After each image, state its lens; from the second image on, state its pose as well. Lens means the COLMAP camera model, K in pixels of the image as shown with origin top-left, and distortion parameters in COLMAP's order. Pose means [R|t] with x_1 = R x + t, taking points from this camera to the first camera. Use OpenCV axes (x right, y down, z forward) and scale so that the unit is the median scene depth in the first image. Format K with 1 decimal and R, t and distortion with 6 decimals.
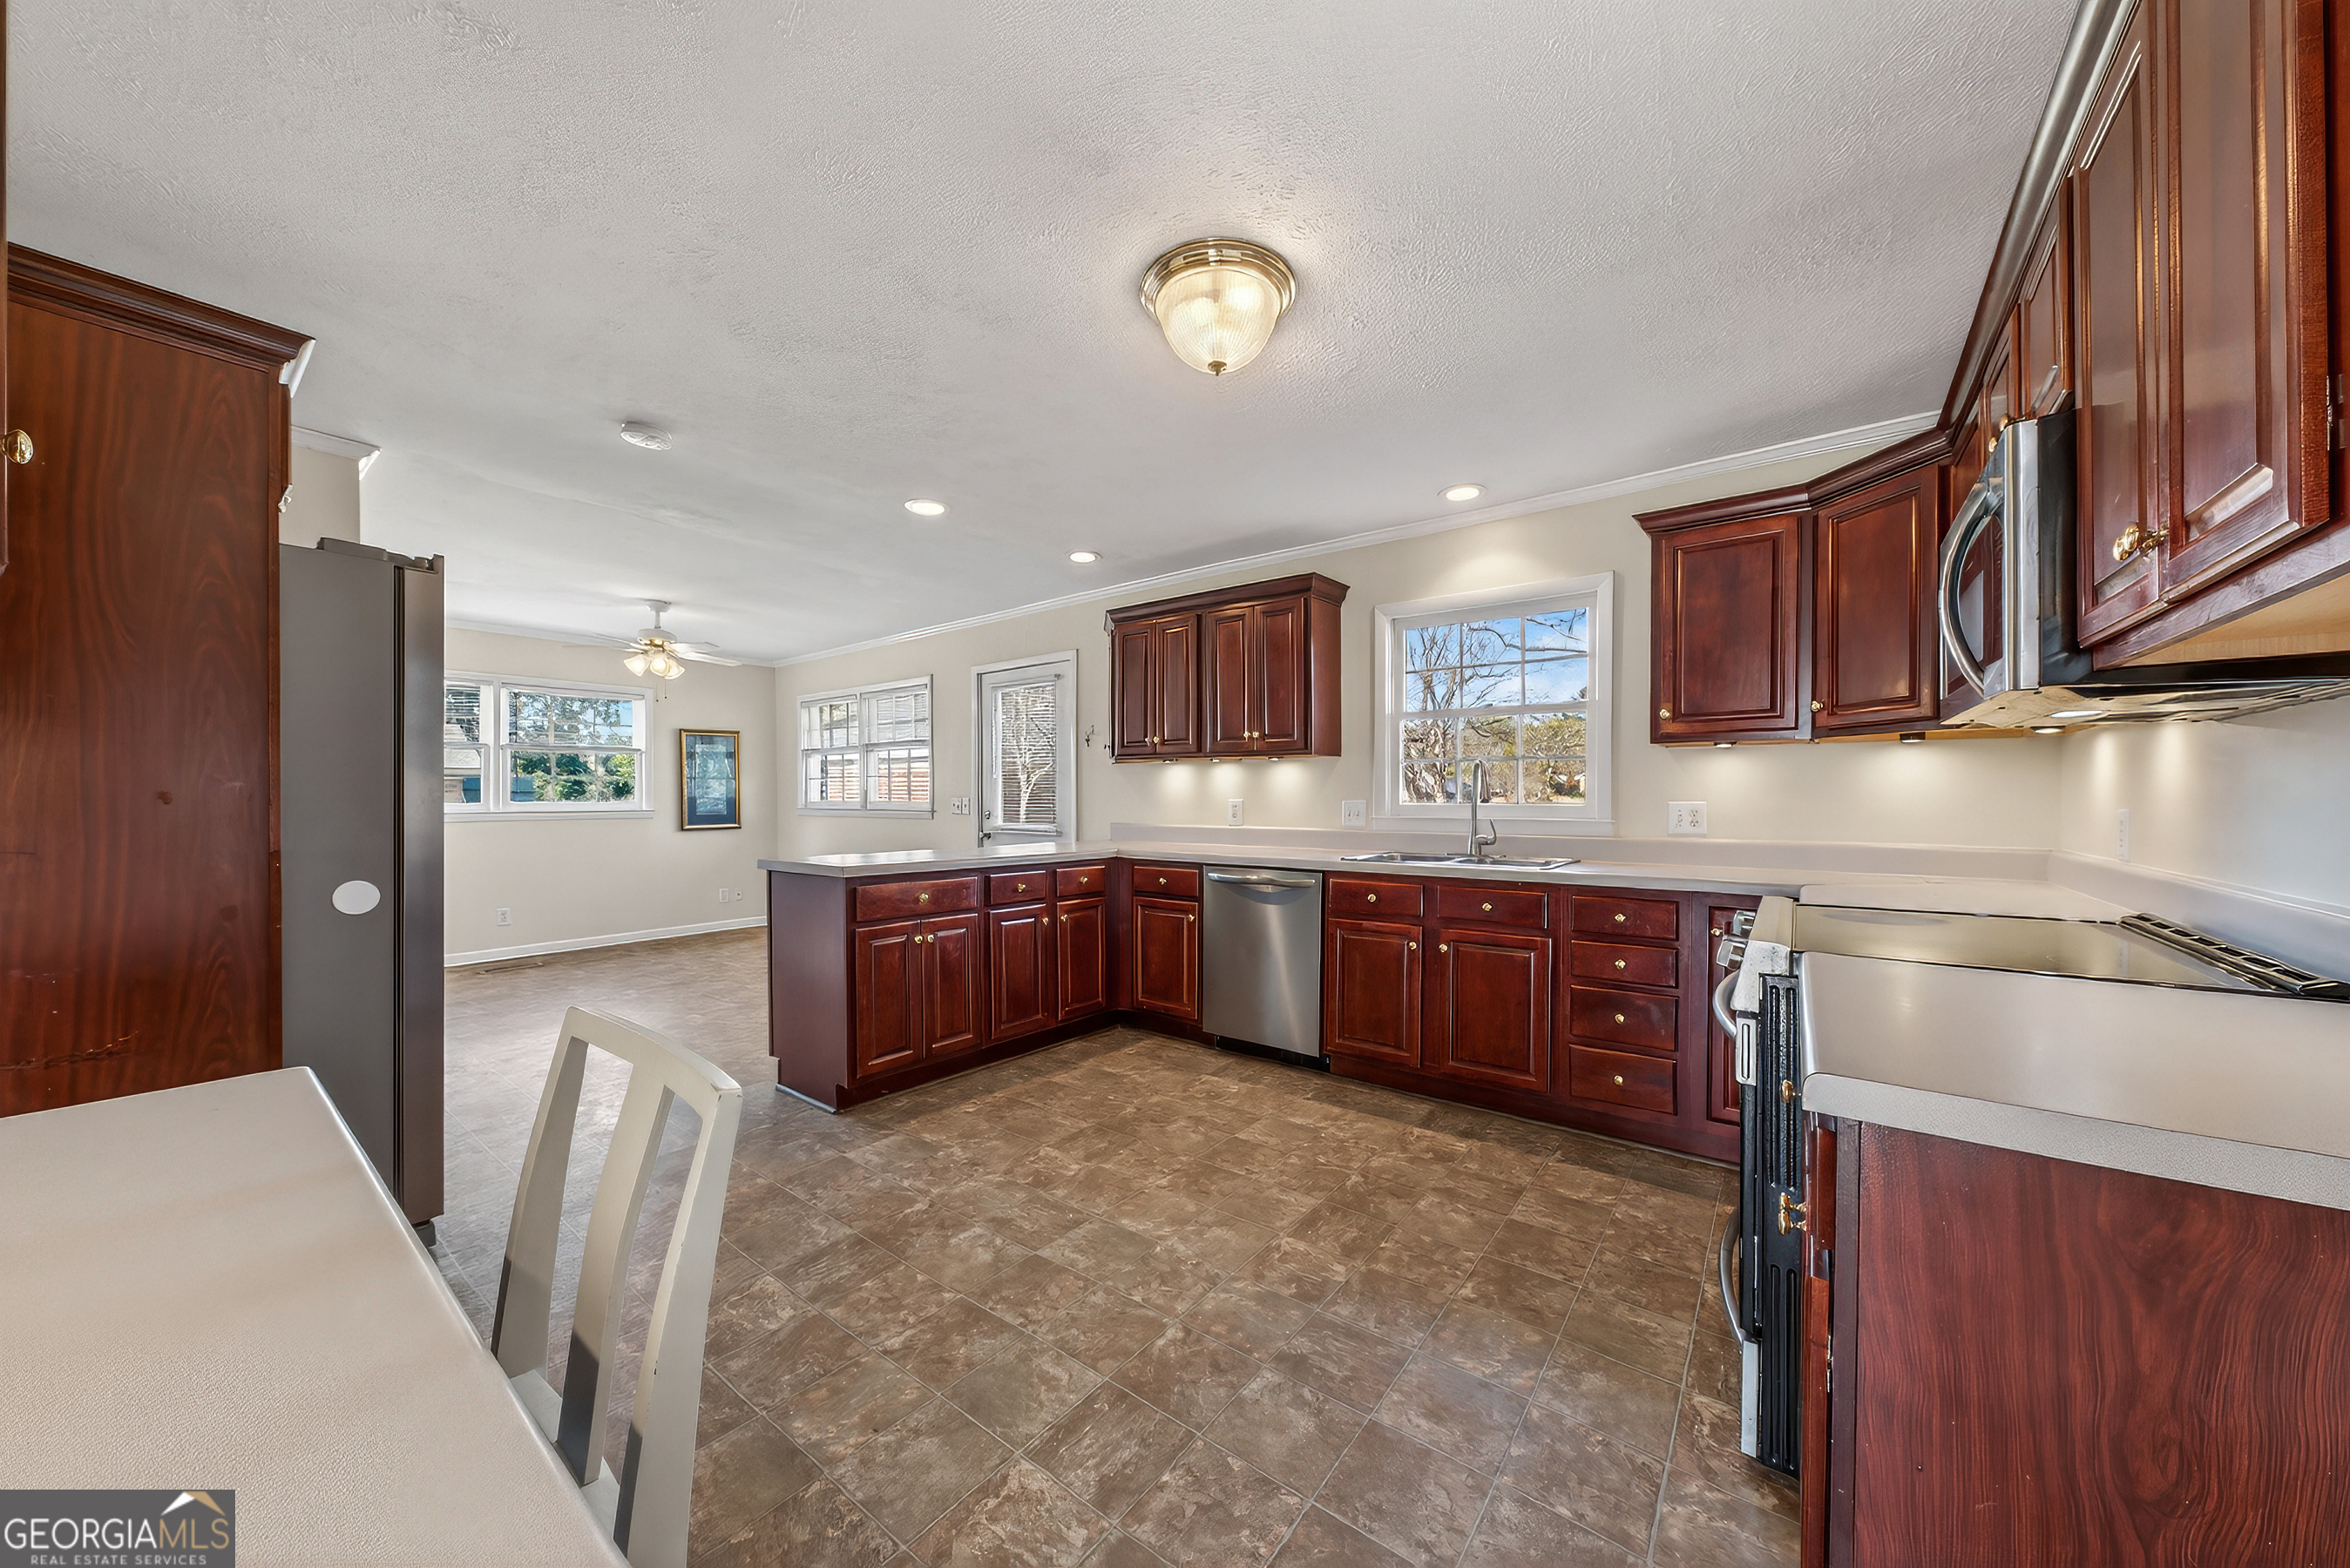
lens RADIAL K [[808.7, 0, 1196.4], [0, 808.7, 796.9], [0, 0, 1]] dist [0.002362, 0.000206]
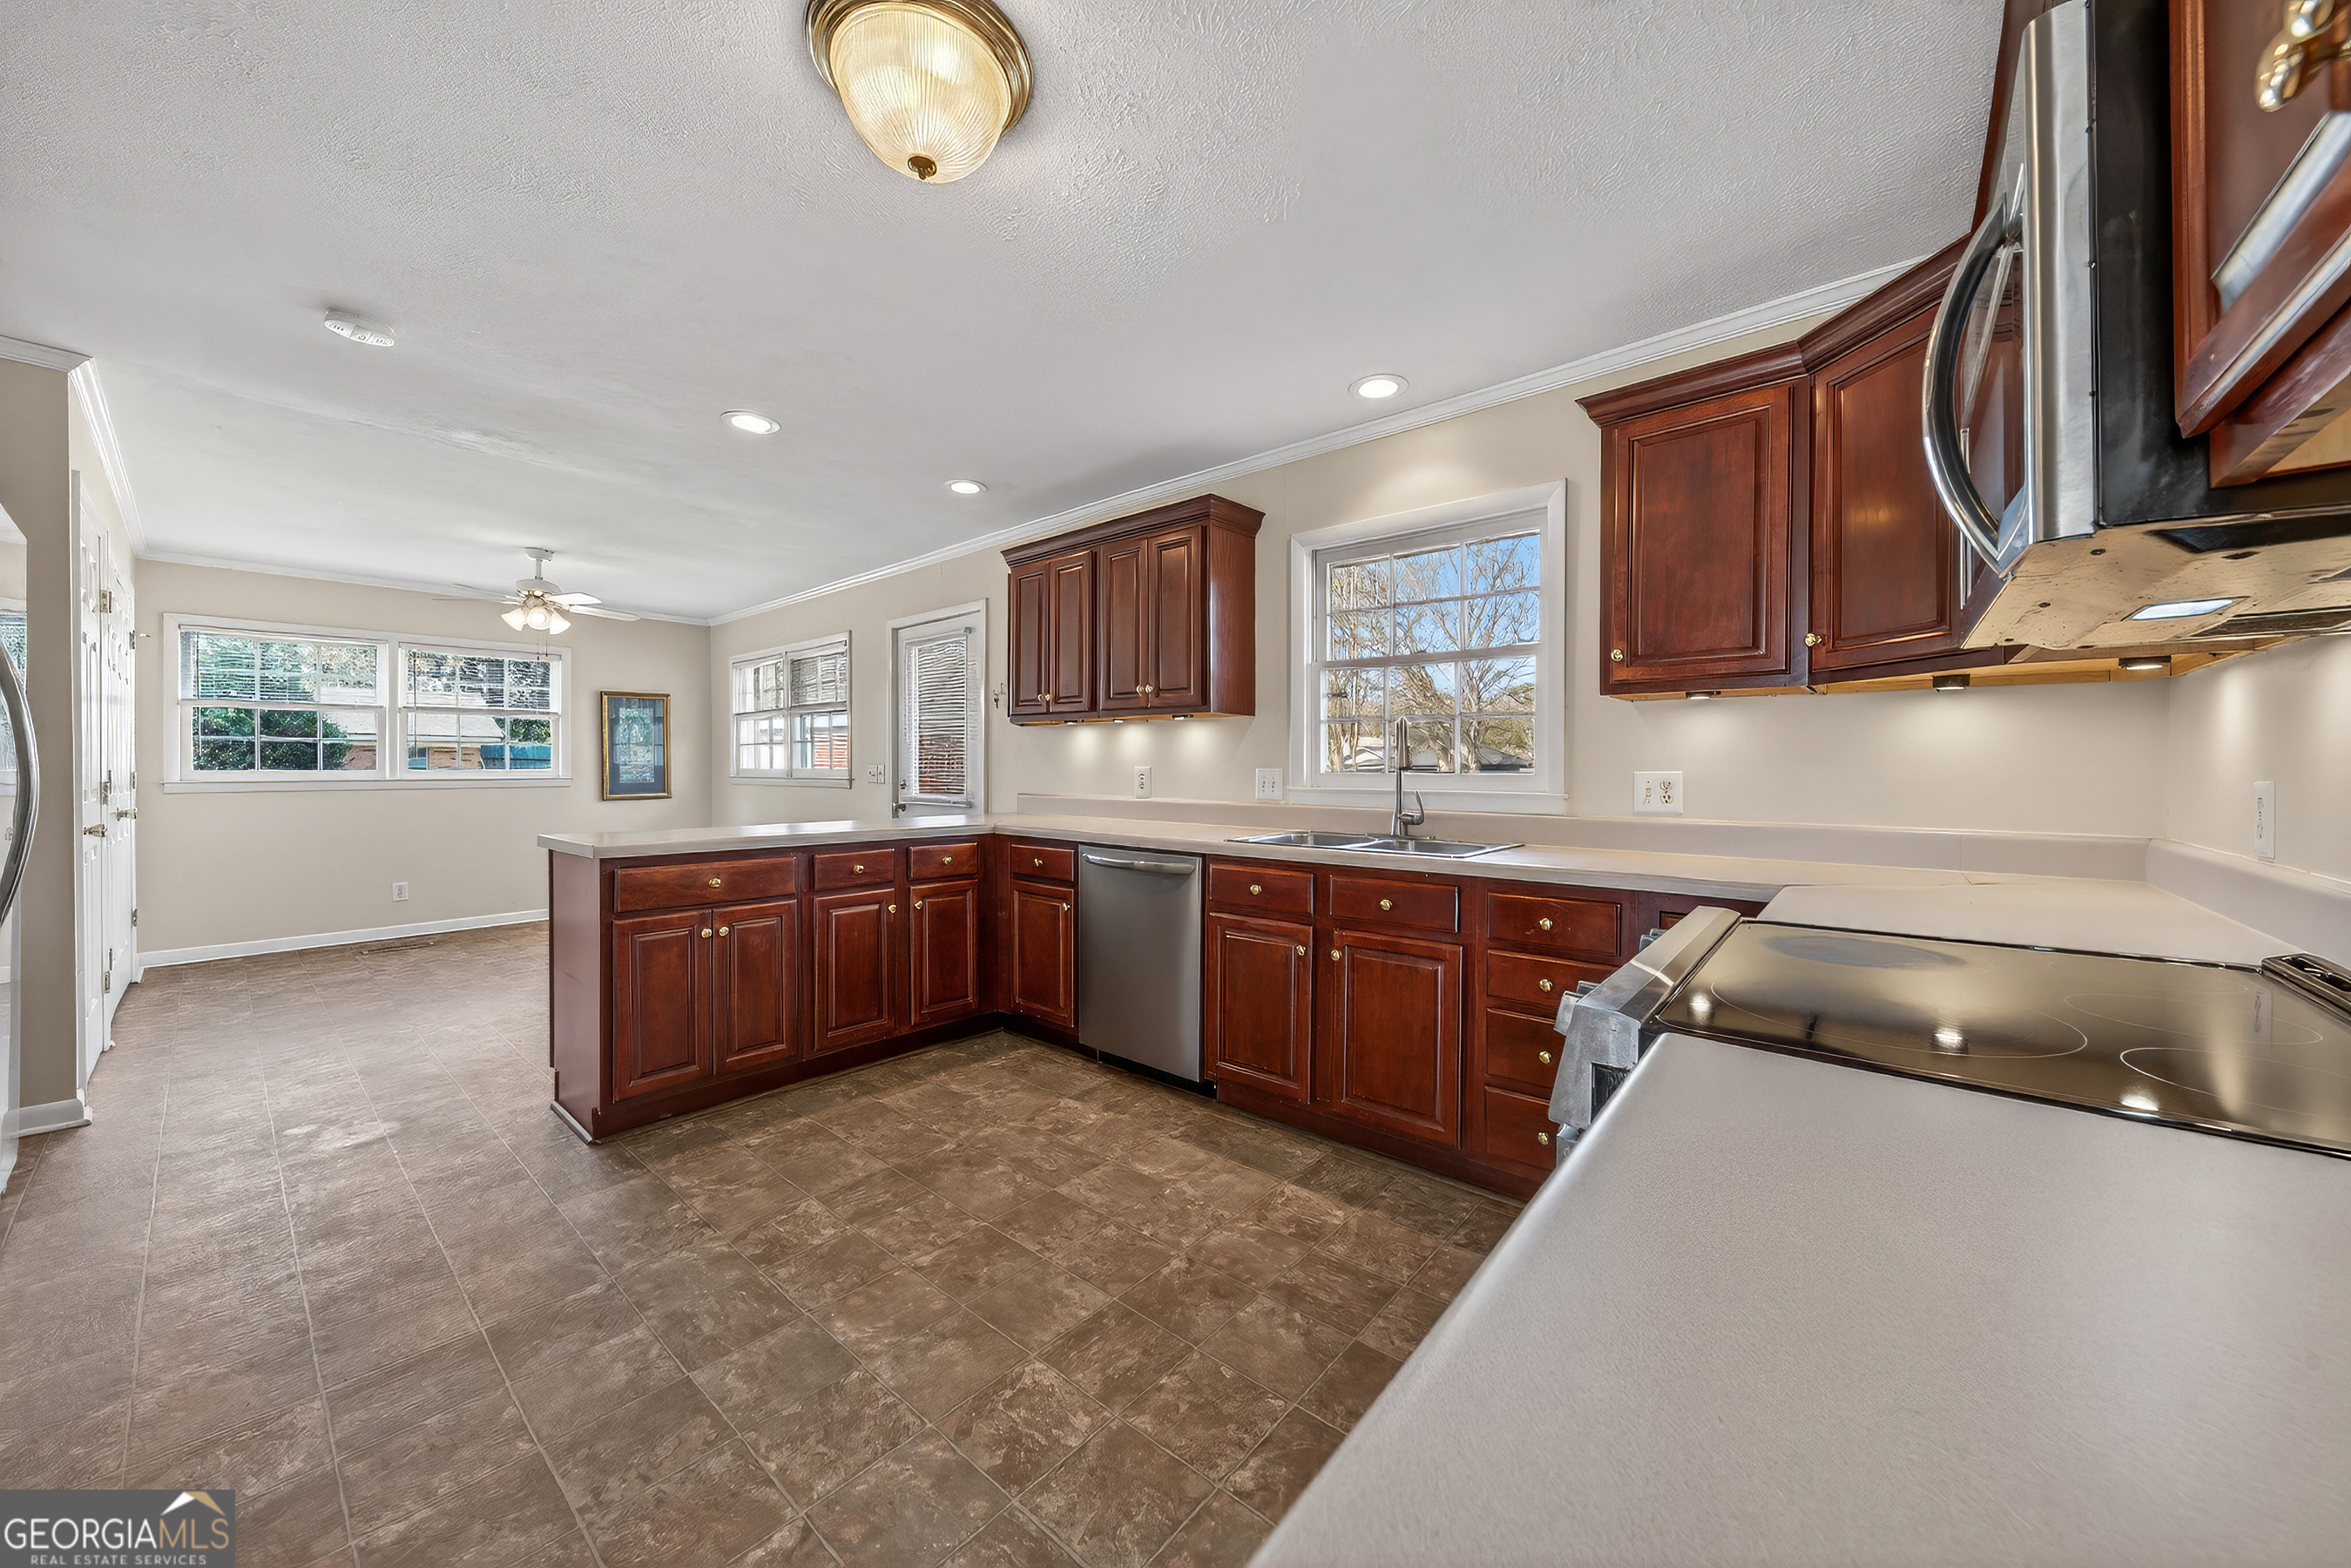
lens RADIAL K [[826.8, 0, 1182.8], [0, 826.8, 764.8], [0, 0, 1]] dist [0.002073, 0.000005]
pose [[0.998348, 0.002736, -0.057400, 0.182727], [-0.002926, 0.999990, -0.003239, 0.004146], [0.057390, 0.003401, 0.998346, 0.165704]]
